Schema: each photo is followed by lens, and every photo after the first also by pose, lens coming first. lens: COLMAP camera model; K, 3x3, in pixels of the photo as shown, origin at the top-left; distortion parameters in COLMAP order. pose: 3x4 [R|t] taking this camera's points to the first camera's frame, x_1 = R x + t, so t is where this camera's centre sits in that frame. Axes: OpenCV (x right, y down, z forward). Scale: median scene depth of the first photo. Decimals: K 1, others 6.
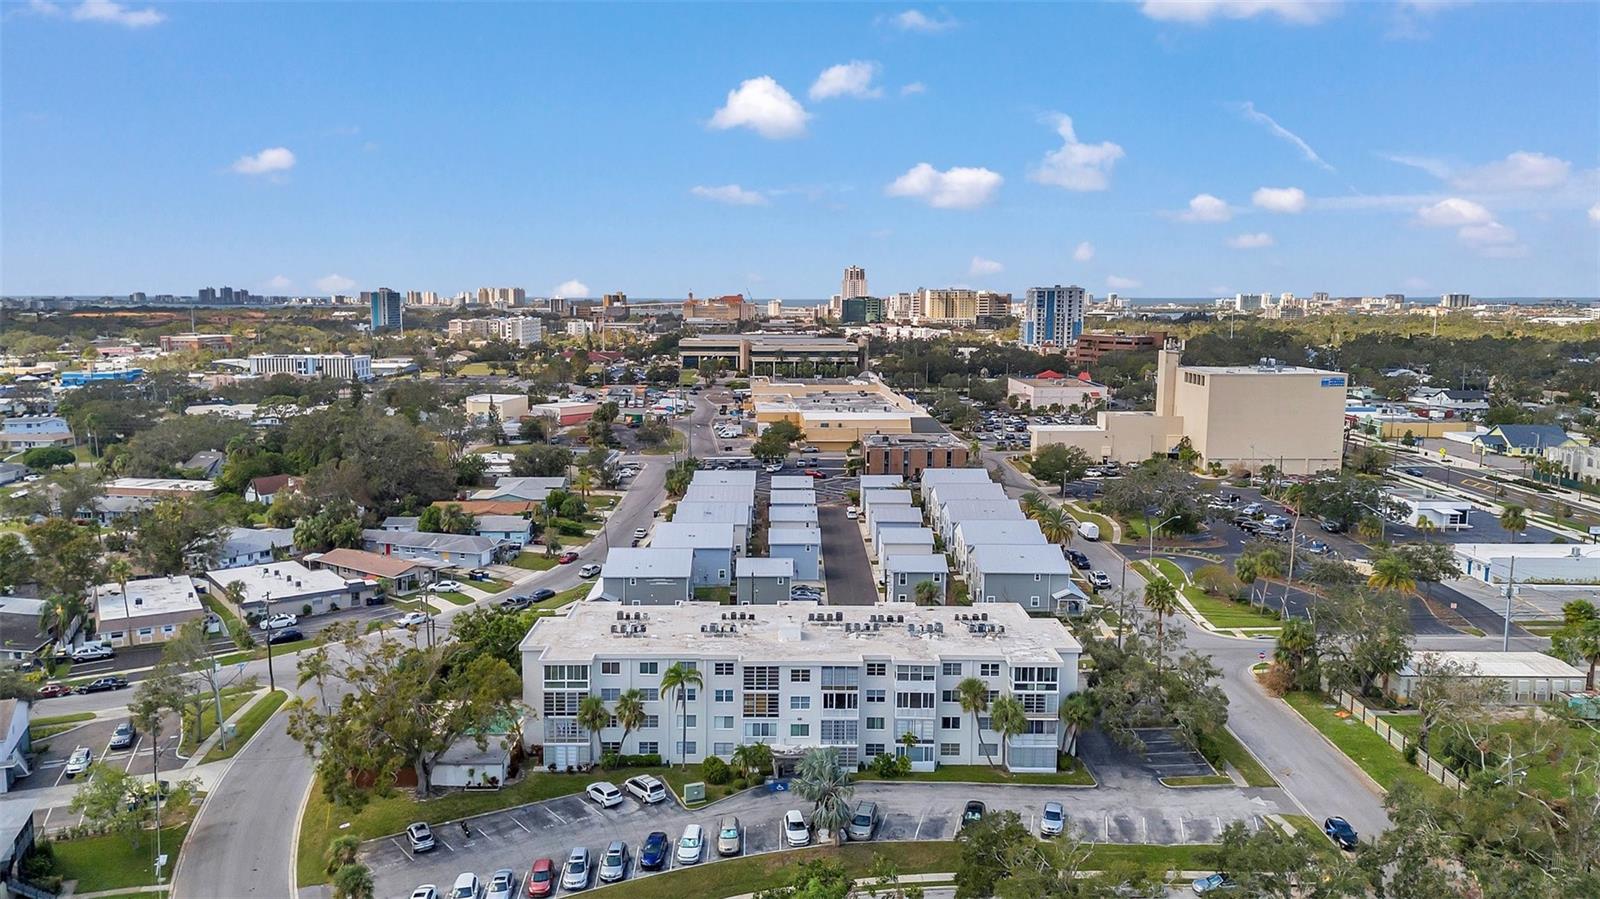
lens RADIAL K [[1215.7, 0, 786.3], [0, 1215.7, 451.1], [0, 0, 1]] dist [0.091798, -0.094388]
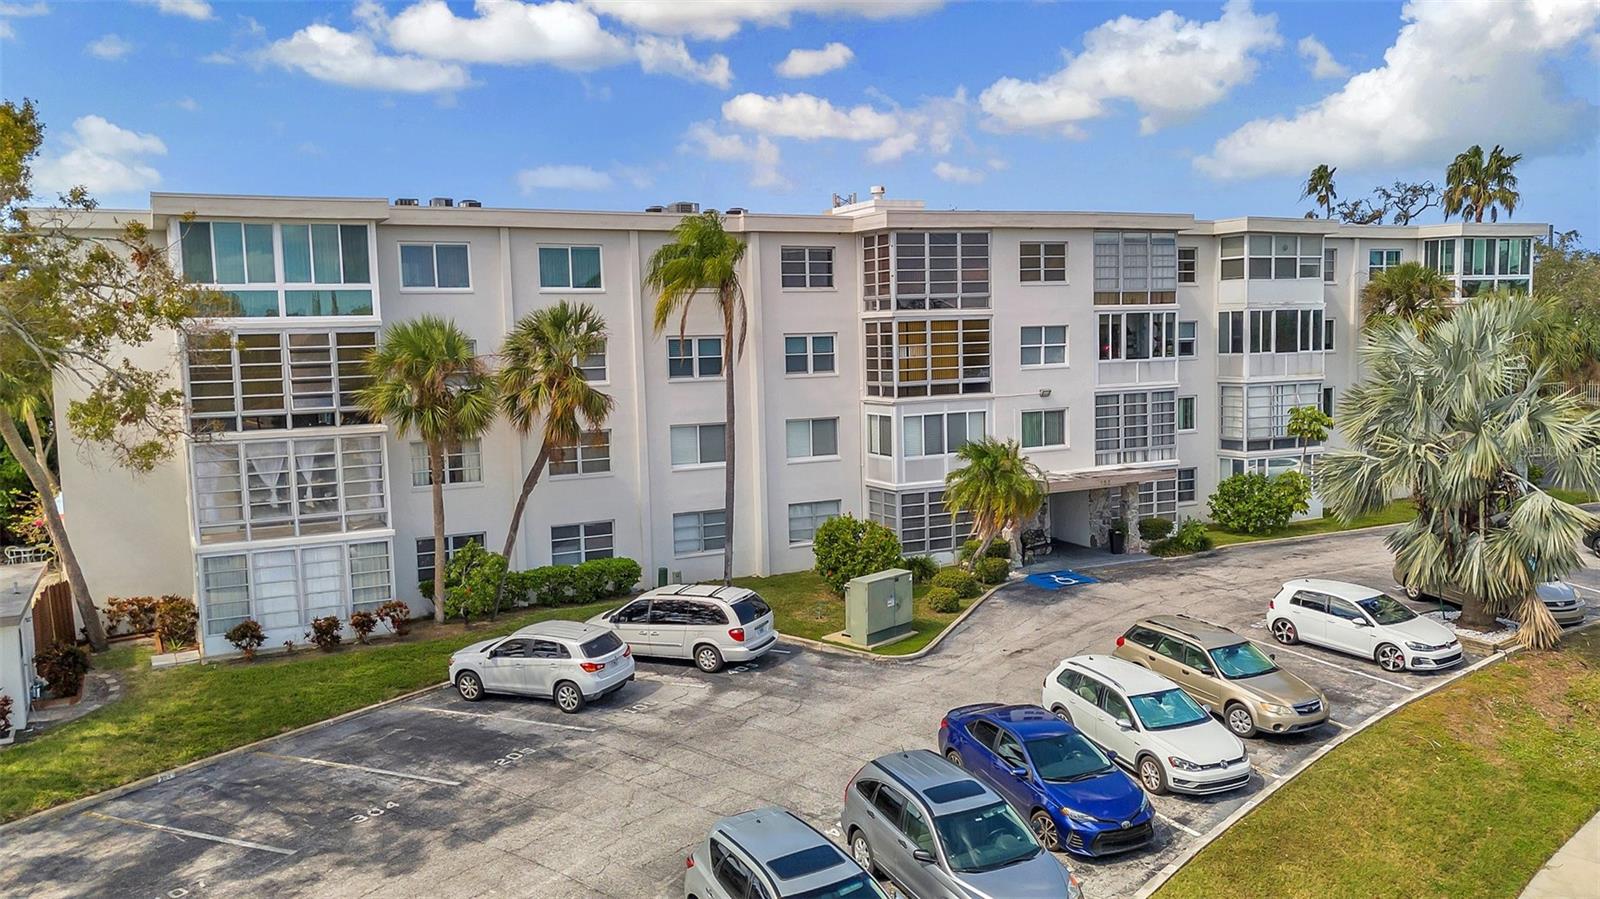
lens RADIAL K [[1266.0, 0, 829.3], [0, 1266.0, 461.4], [0, 0, 1]] dist [0.092762, -0.103425]
pose [[0.889868, -0.072941, 0.450349, -0.200443], [0.089850, 0.995823, -0.016249, 0.237317], [-0.447282, 0.054924, 0.892705, 0.710899]]
